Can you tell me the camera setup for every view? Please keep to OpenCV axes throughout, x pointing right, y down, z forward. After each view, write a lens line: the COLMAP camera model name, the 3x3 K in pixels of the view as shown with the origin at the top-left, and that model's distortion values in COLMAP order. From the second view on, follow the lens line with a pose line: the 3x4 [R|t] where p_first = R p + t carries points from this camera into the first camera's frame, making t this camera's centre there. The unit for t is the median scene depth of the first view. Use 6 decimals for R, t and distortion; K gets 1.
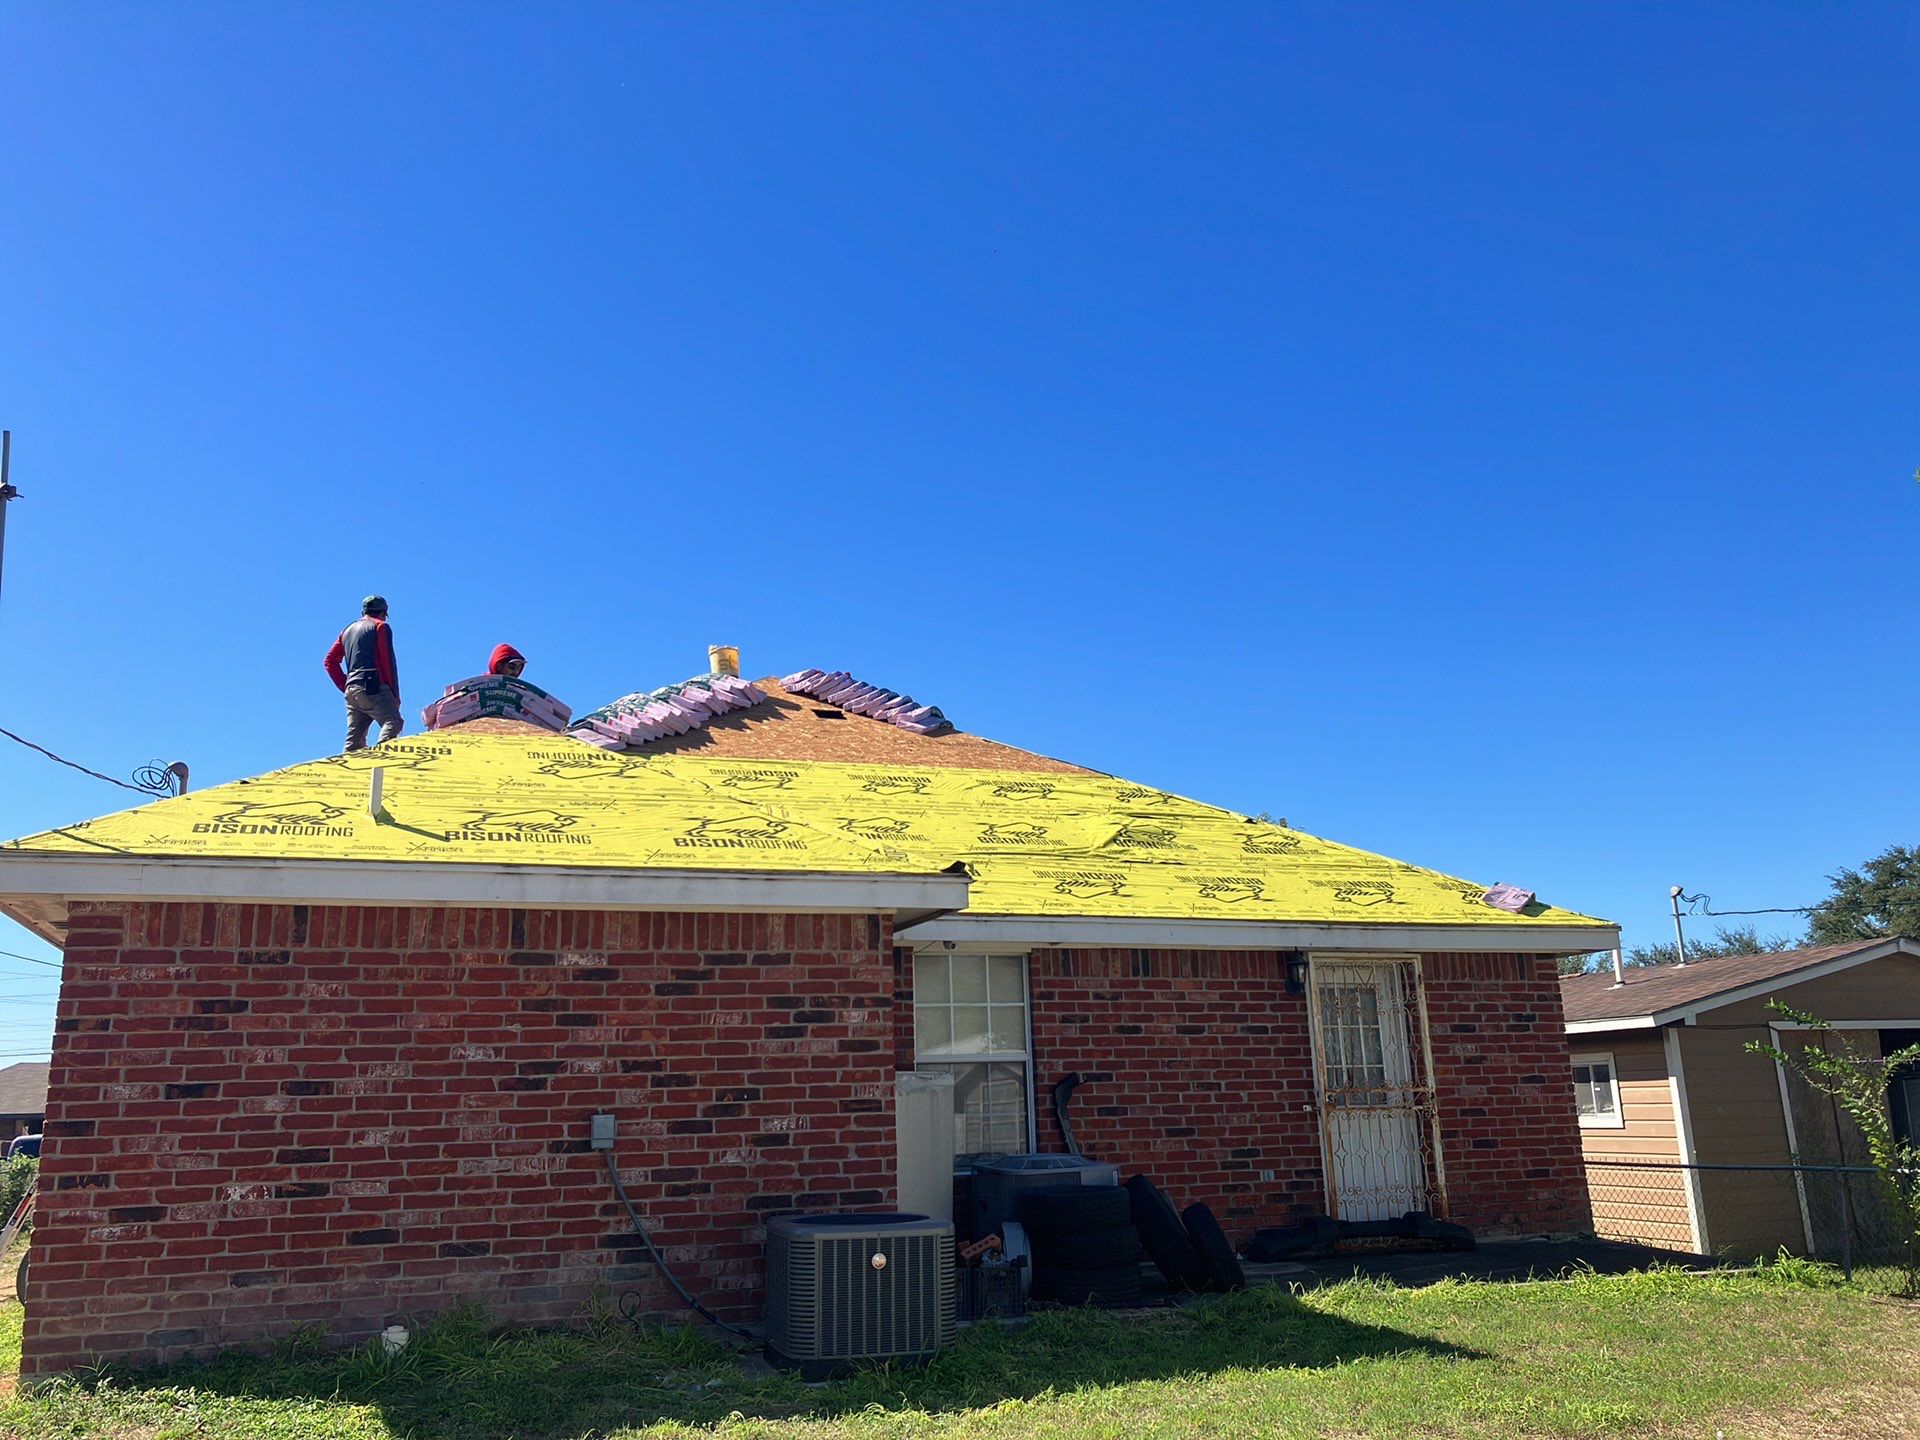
lens RADIAL K [[1455.4, 0, 959.0], [0, 1455.4, 716.9], [0, 0, 1]] dist [-0.013687, -0.005180]
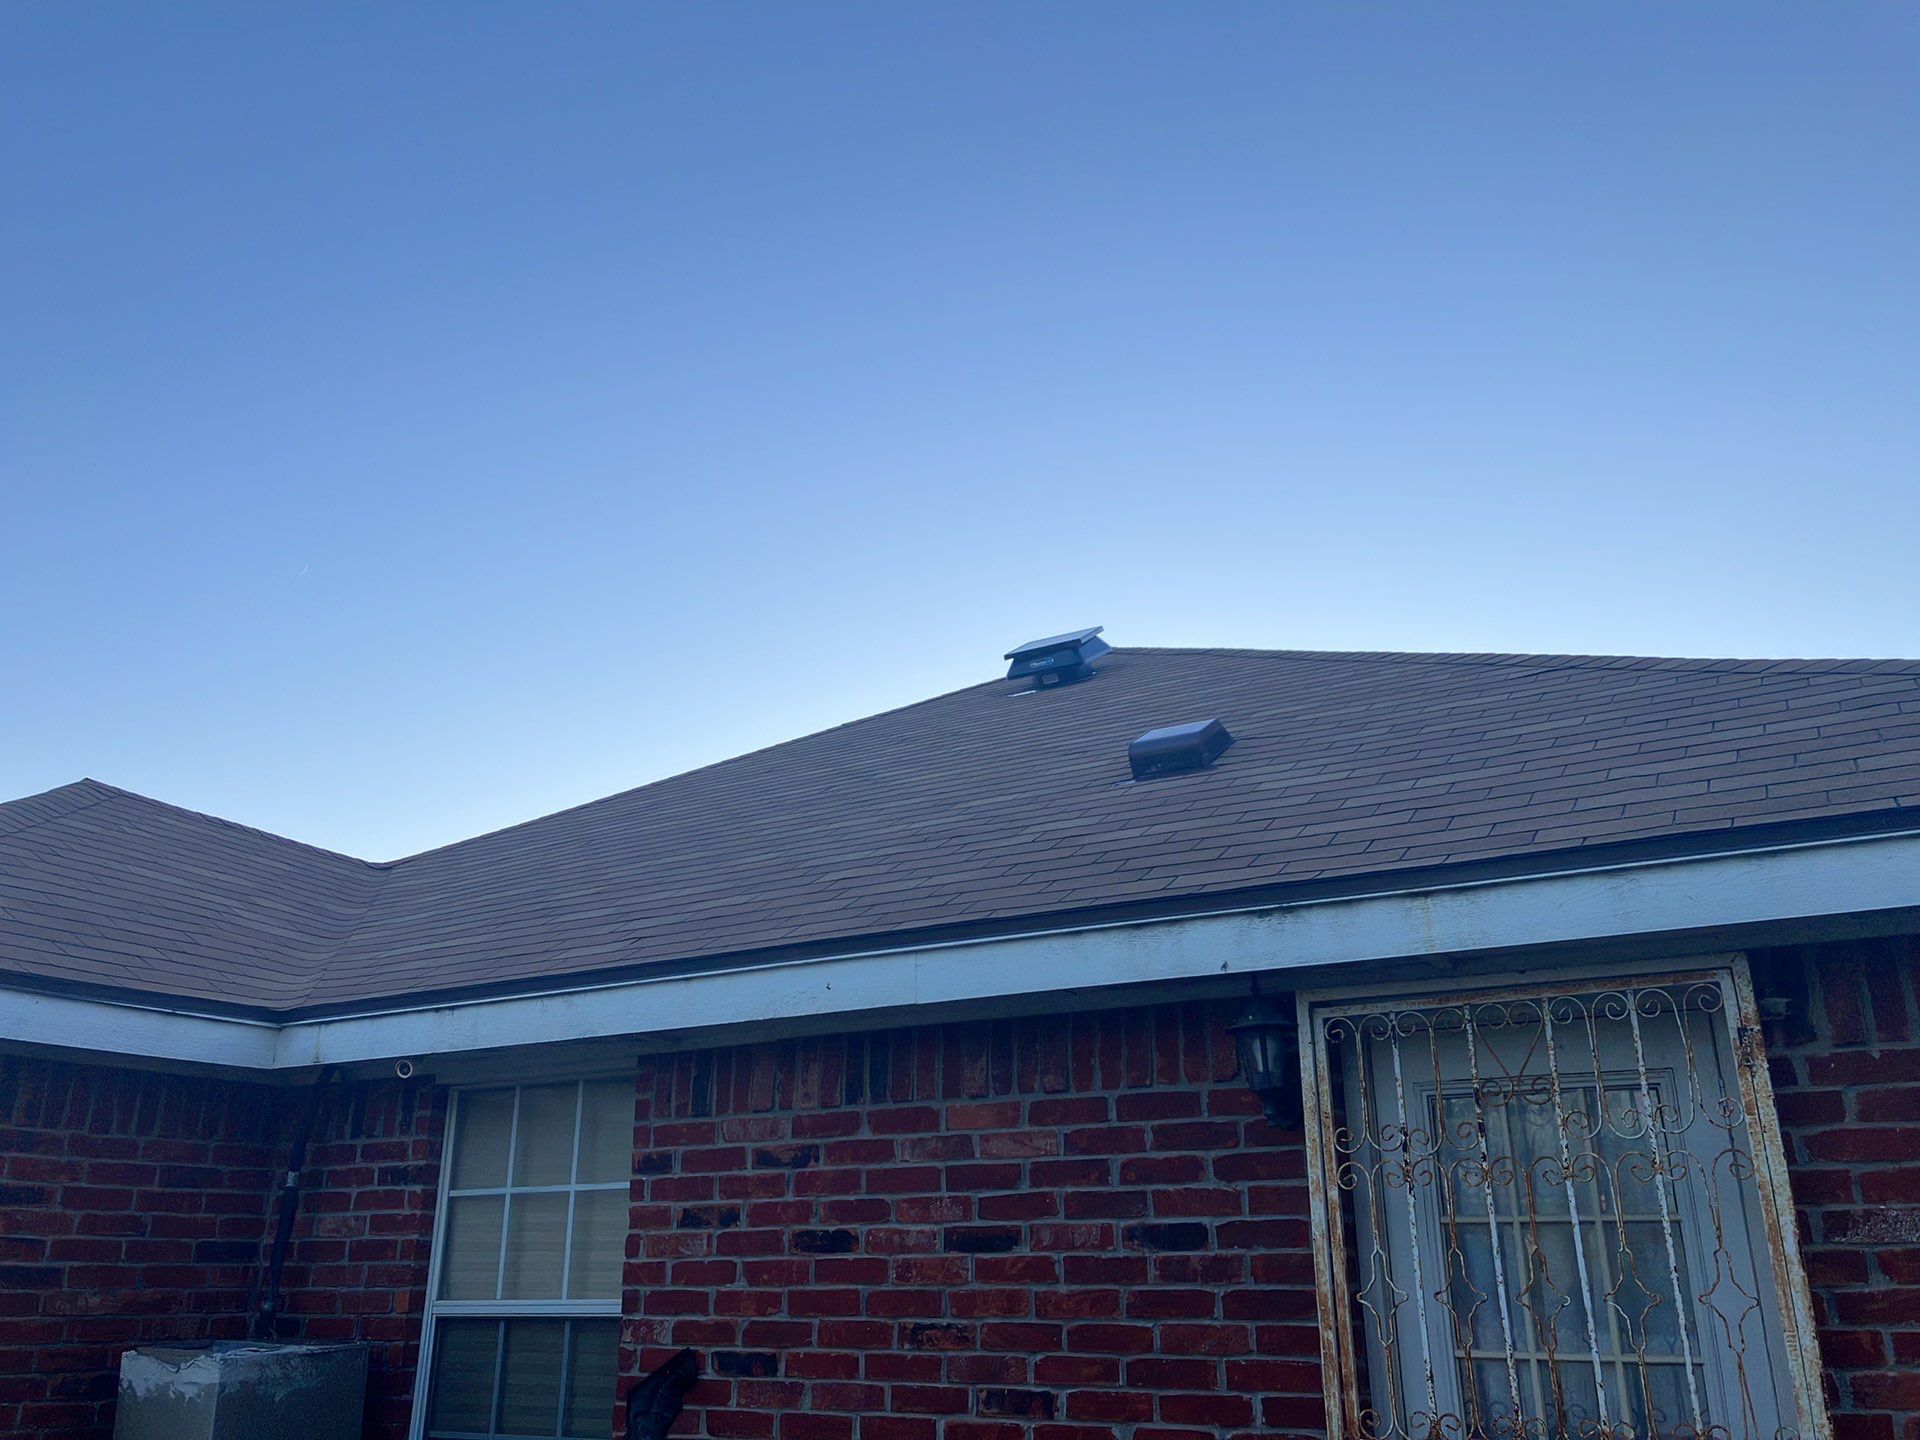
lens RADIAL K [[1455.4, 0, 960.1], [0, 1455.4, 727.6], [0, 0, 1]] dist [-0.013687, -0.005180]
pose [[0.672223, -0.239044, -0.700695, 0.447347], [0.195755, 0.970146, -0.143167, 0.140579], [0.714000, -0.040925, 0.698949, 0.742567]]
